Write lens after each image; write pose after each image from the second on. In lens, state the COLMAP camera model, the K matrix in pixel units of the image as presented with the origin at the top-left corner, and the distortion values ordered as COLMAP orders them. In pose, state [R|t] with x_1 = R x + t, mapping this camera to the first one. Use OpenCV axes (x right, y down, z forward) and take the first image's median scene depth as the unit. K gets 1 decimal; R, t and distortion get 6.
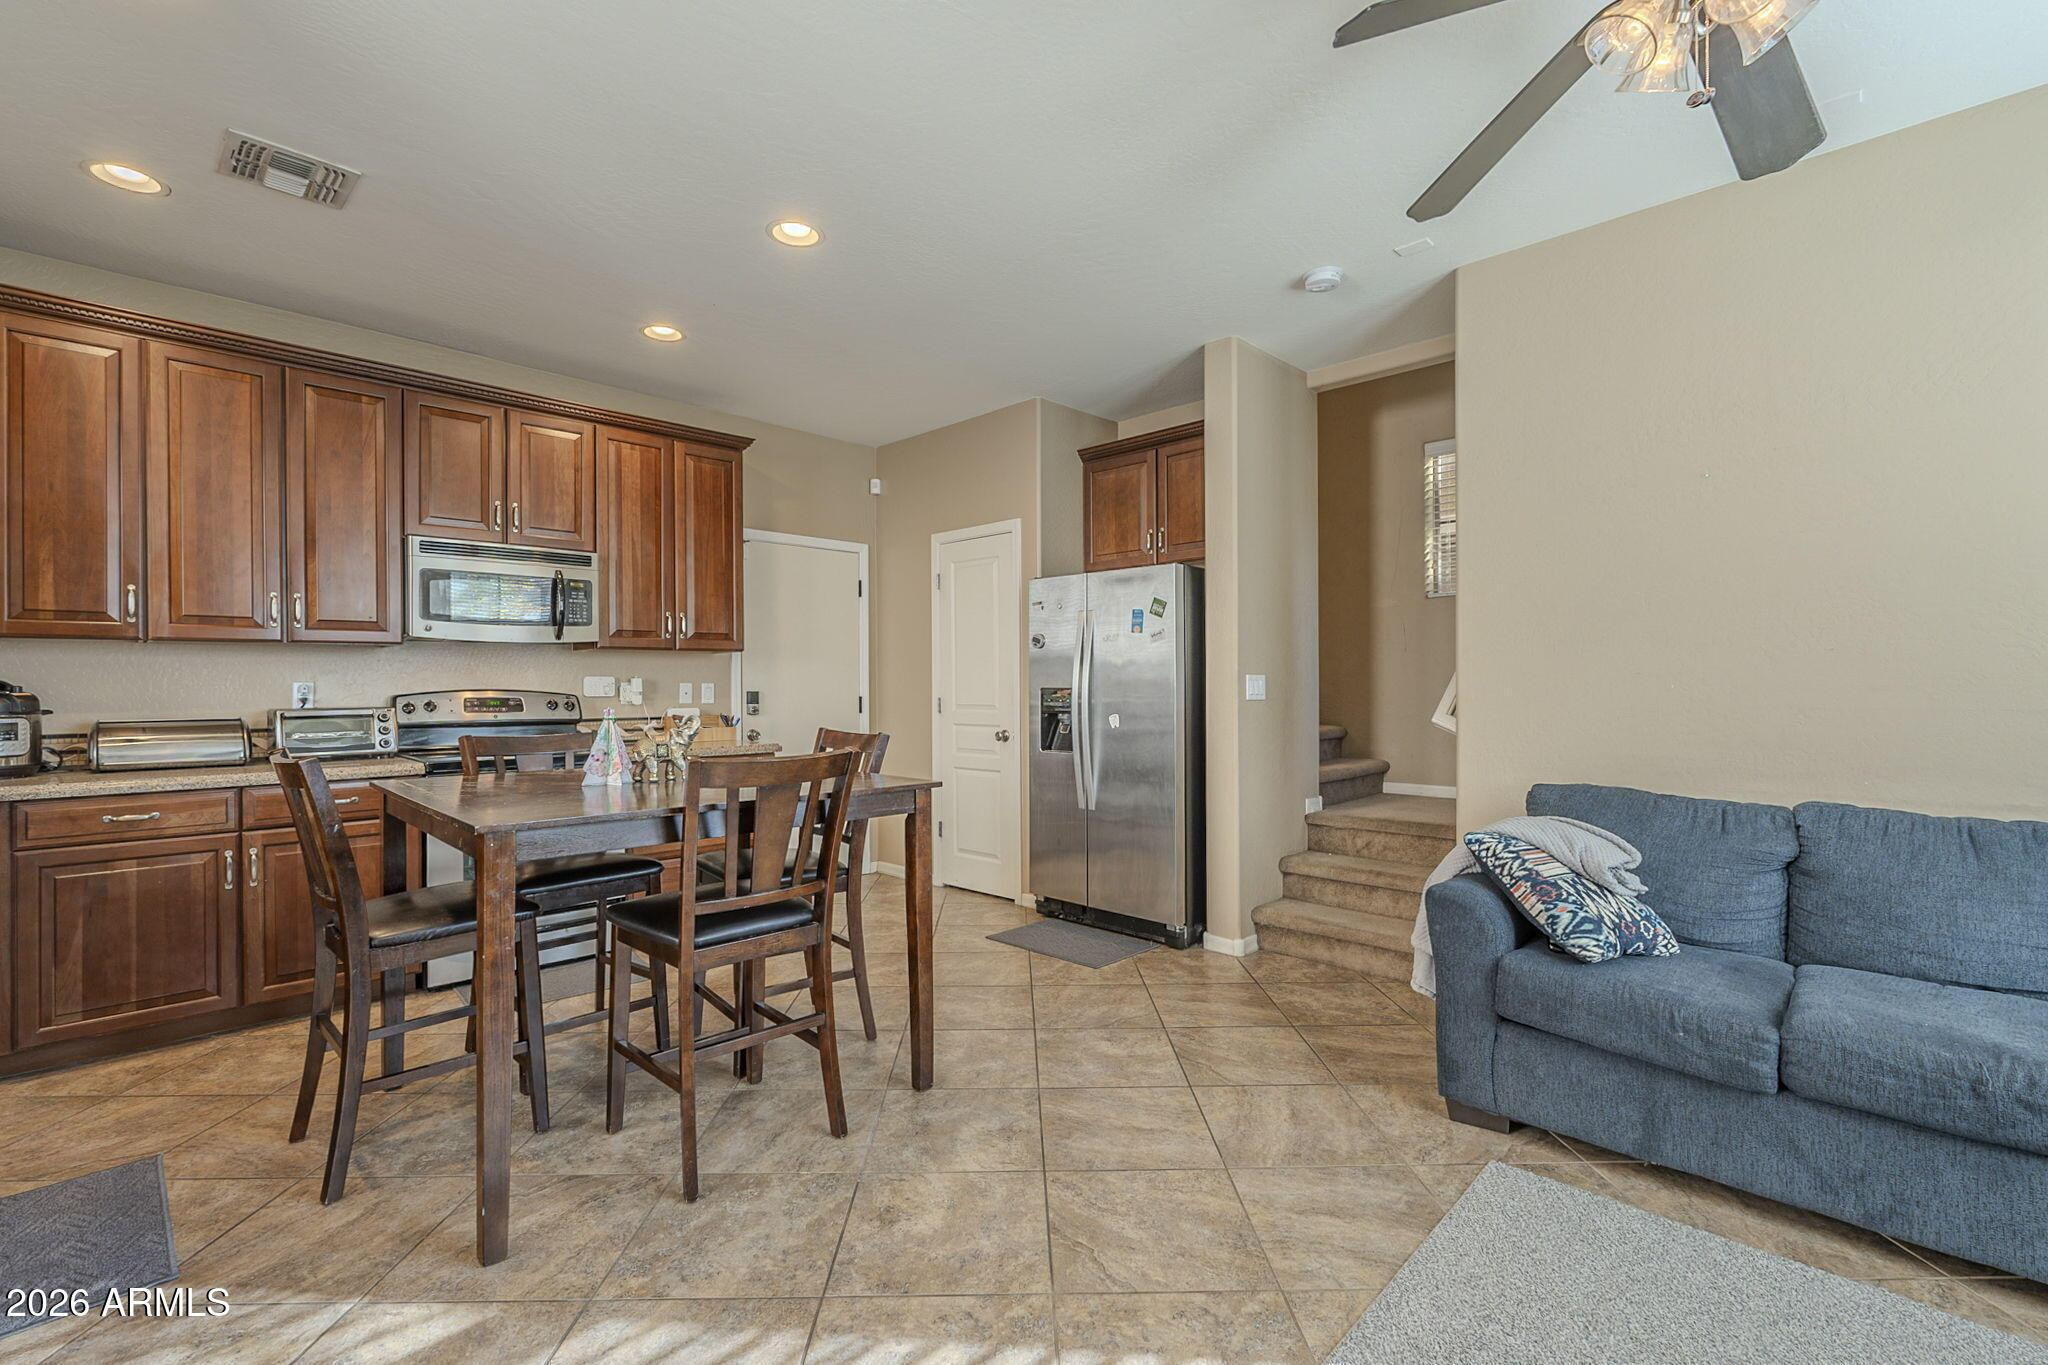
lens RADIAL K [[898.2, 0, 1027.2], [0, 898.2, 684.4], [0, 0, 1]] dist [-0.000507, -0.000687]
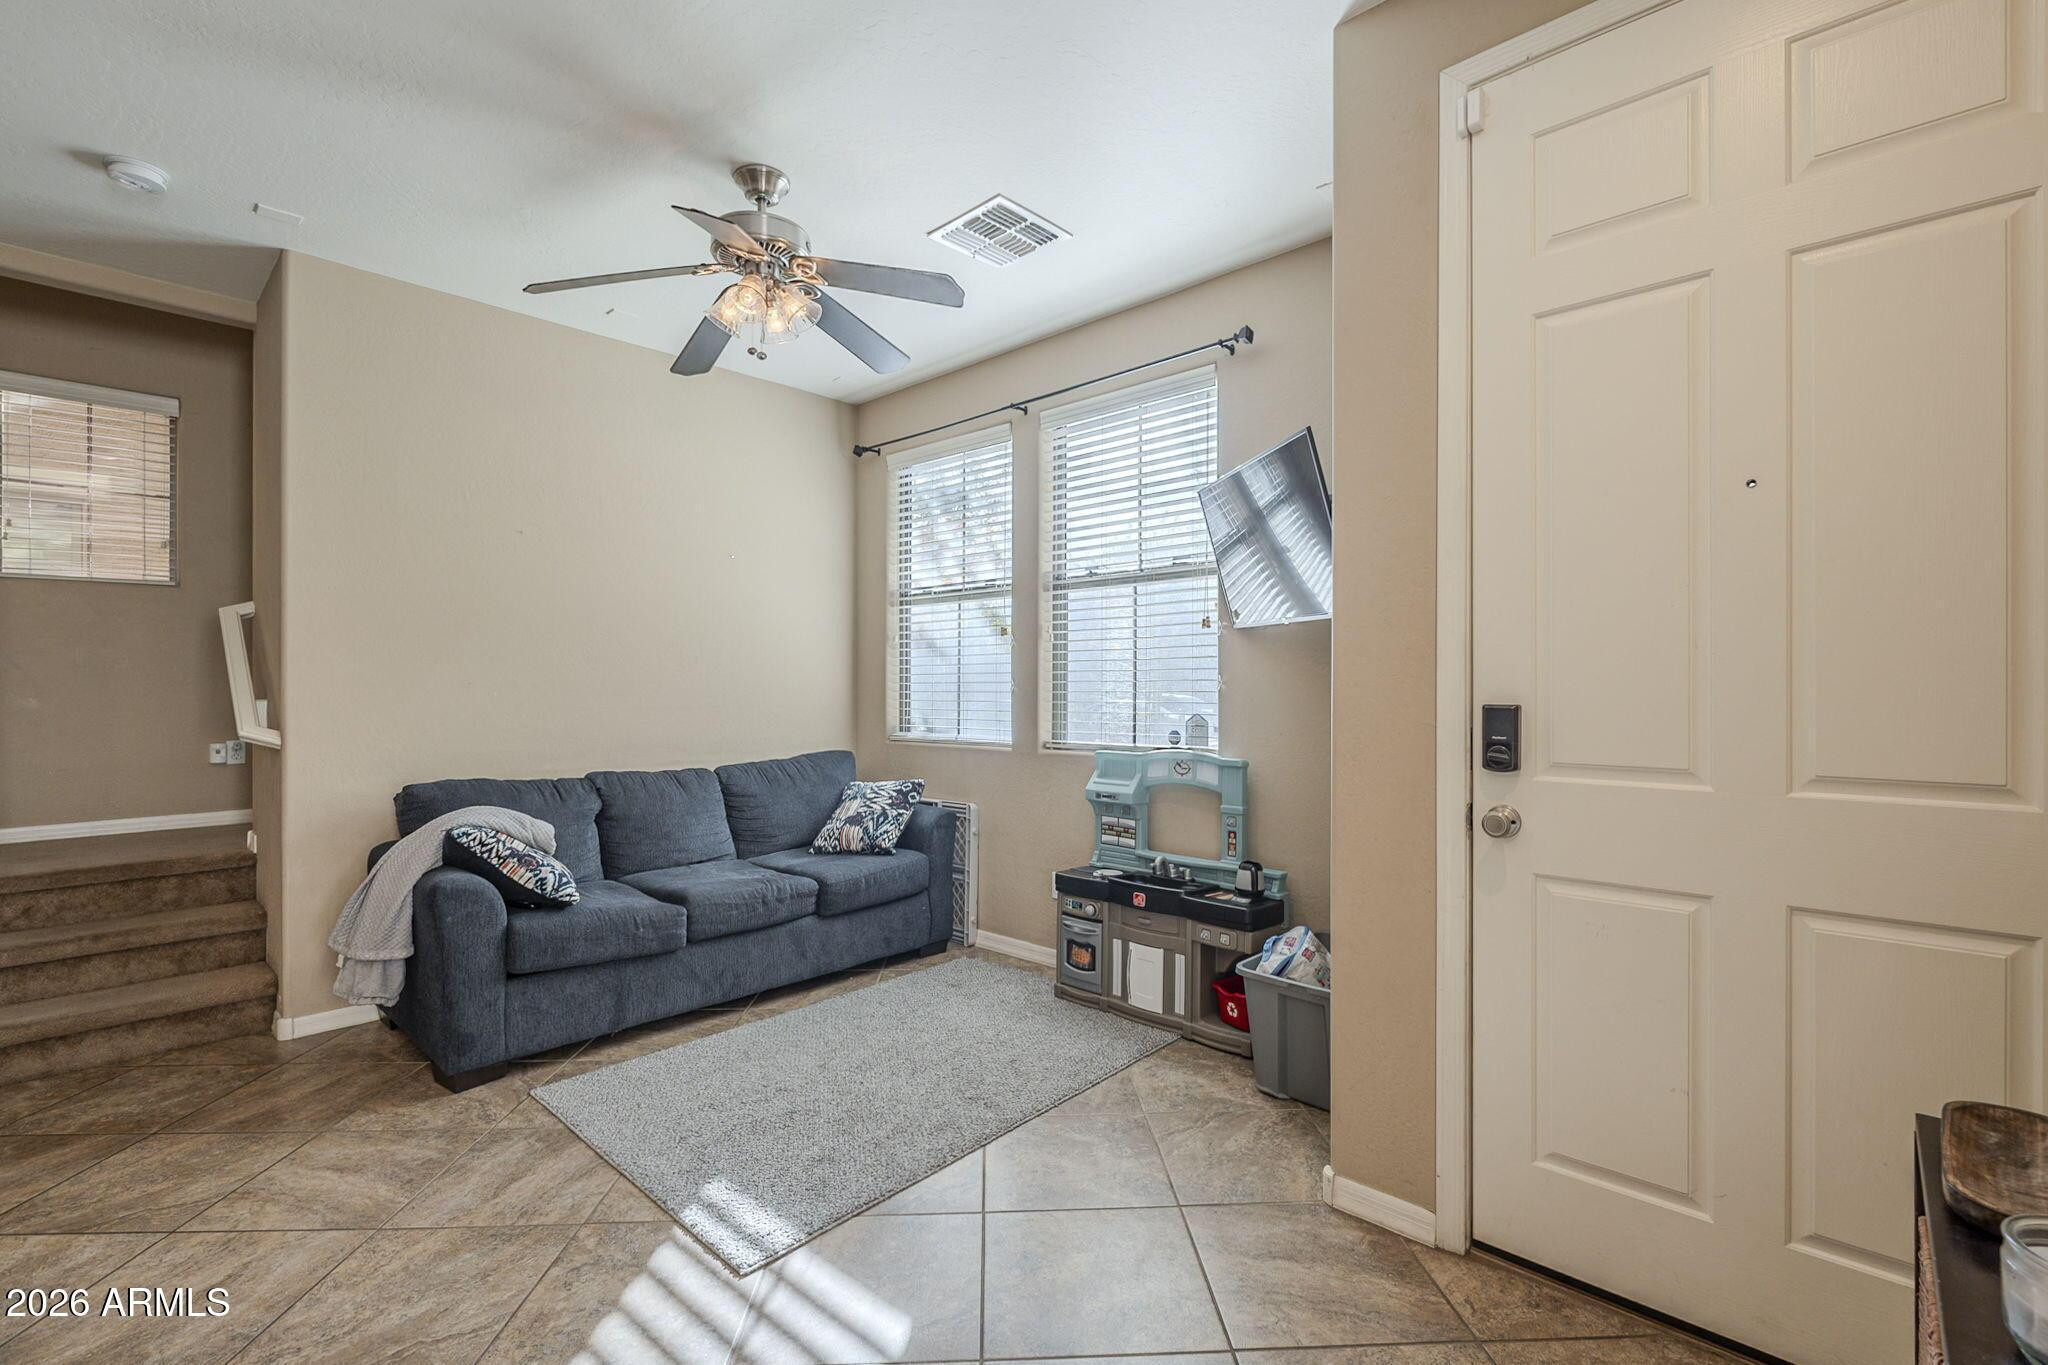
lens RADIAL K [[894.7, 0, 1029.6], [0, 894.7, 690.3], [0, 0, 1]] dist [-0.001696, -0.000150]
pose [[-0.020625, 0.001294, 0.999786, -0.417280], [0.001455, 0.999998, -0.001264, -0.000252], [-0.999786, 0.001428, -0.020627, 0.219582]]
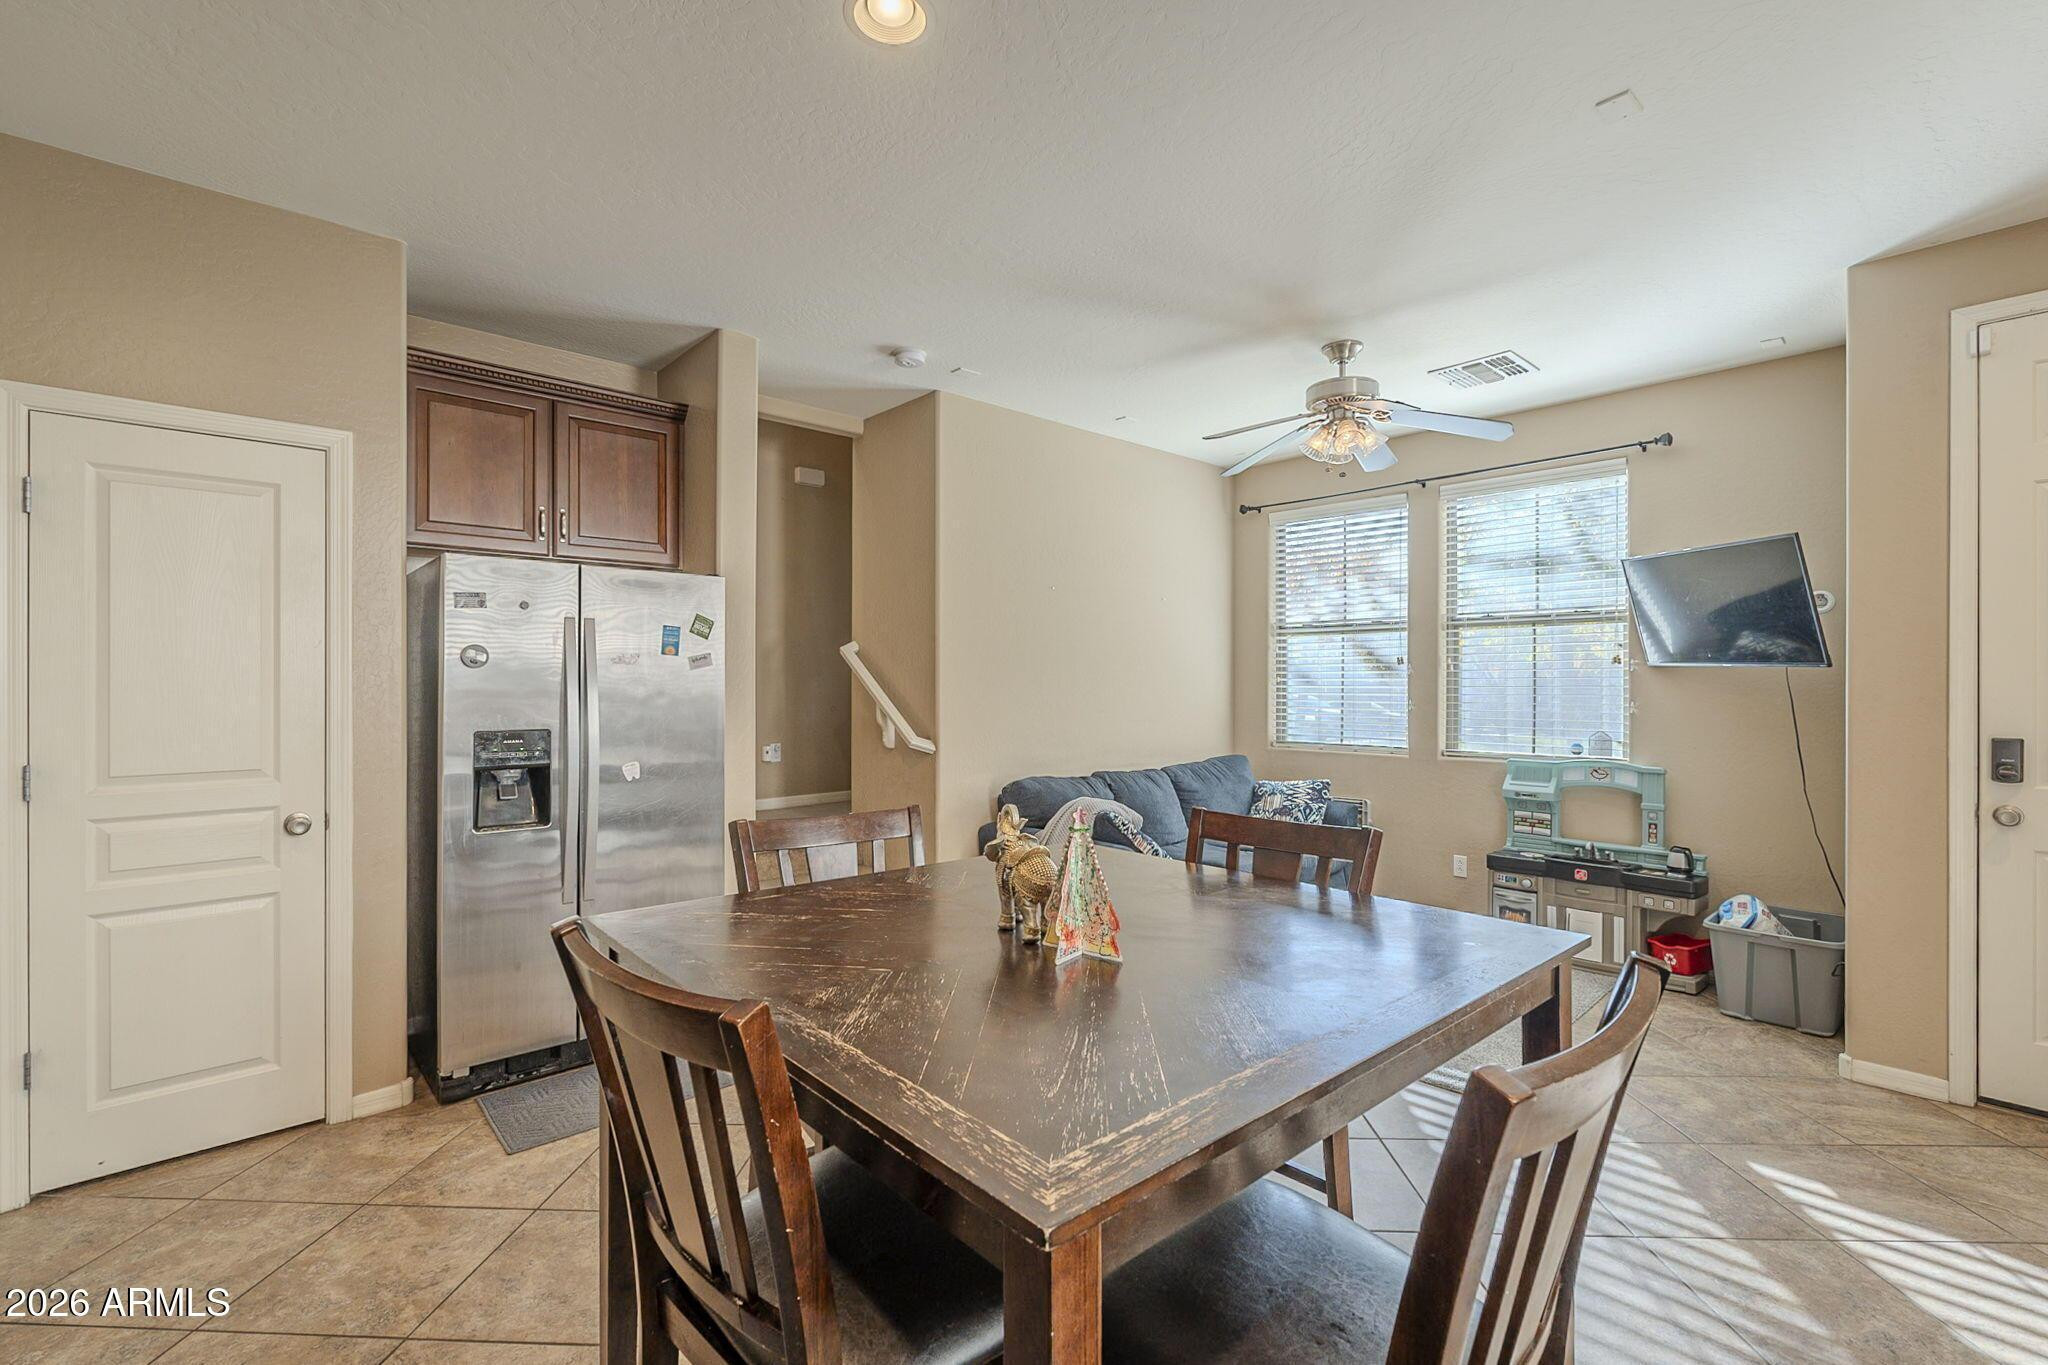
lens RADIAL K [[898.2, 0, 1027.2], [0, 898.2, 684.4], [0, 0, 1]] dist [-0.000507, -0.000687]
pose [[0.056996, 0.002640, 0.998371, -0.718775], [-0.001556, 0.999996, -0.002556, -0.034264], [-0.998373, -0.001408, 0.057000, 0.719556]]
